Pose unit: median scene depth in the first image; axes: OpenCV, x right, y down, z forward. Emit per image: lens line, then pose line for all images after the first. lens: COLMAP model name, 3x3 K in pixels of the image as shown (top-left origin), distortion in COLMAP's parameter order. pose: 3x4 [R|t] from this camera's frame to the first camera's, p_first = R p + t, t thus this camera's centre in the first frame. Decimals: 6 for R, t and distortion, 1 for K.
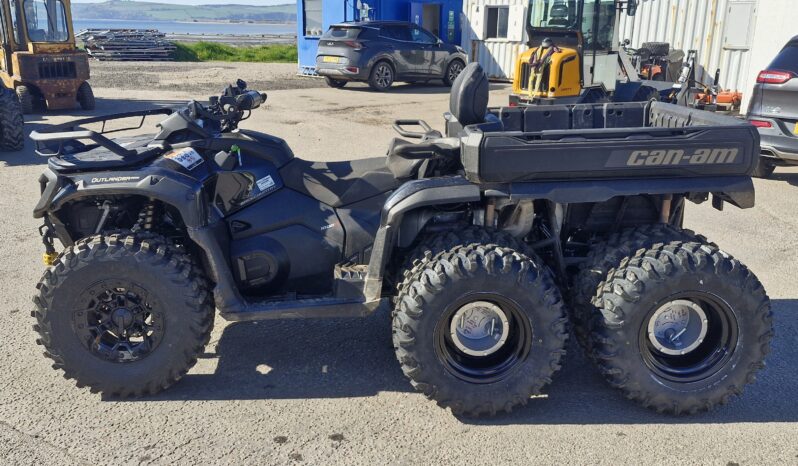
lens RADIAL K [[679.0, 0, 403.5], [0, 679.0, 230.6], [0, 0, 1]] dist [0.066798, -0.064638]
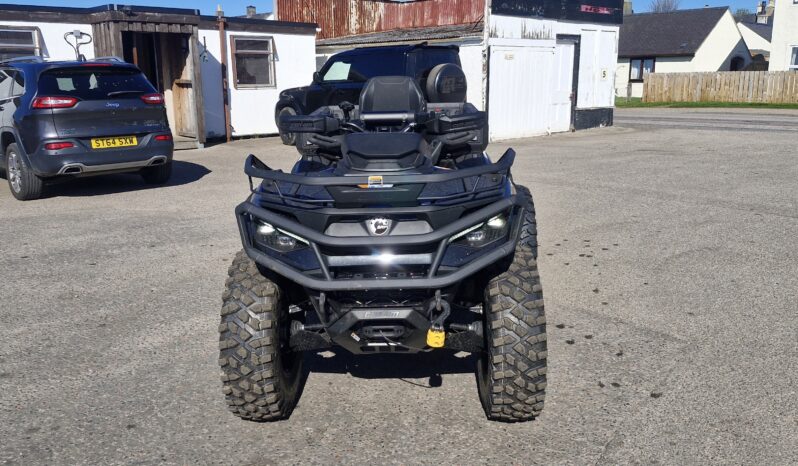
lens RADIAL K [[679.0, 0, 379.2], [0, 679.0, 239.4], [0, 0, 1]] dist [0.066798, -0.064638]
pose [[0.037736, -0.246716, 0.968353, -0.414014], [0.289564, 0.930167, 0.225703, -0.086443], [-0.956414, 0.271883, 0.106541, 0.328275]]
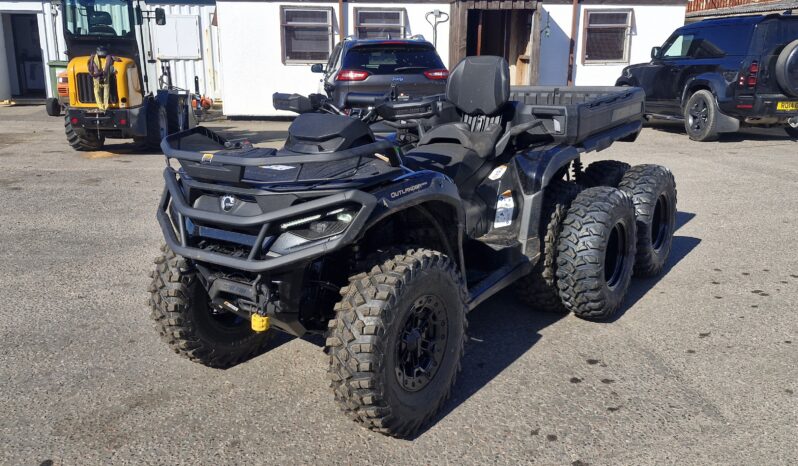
lens RADIAL K [[679.0, 0, 395.5], [0, 679.0, 235.8], [0, 0, 1]] dist [0.066798, -0.064638]
pose [[0.590915, -0.222754, 0.775371, -0.336341], [0.232947, 0.967297, 0.100361, -0.032493], [-0.772370, 0.121315, 0.623480, 0.137663]]
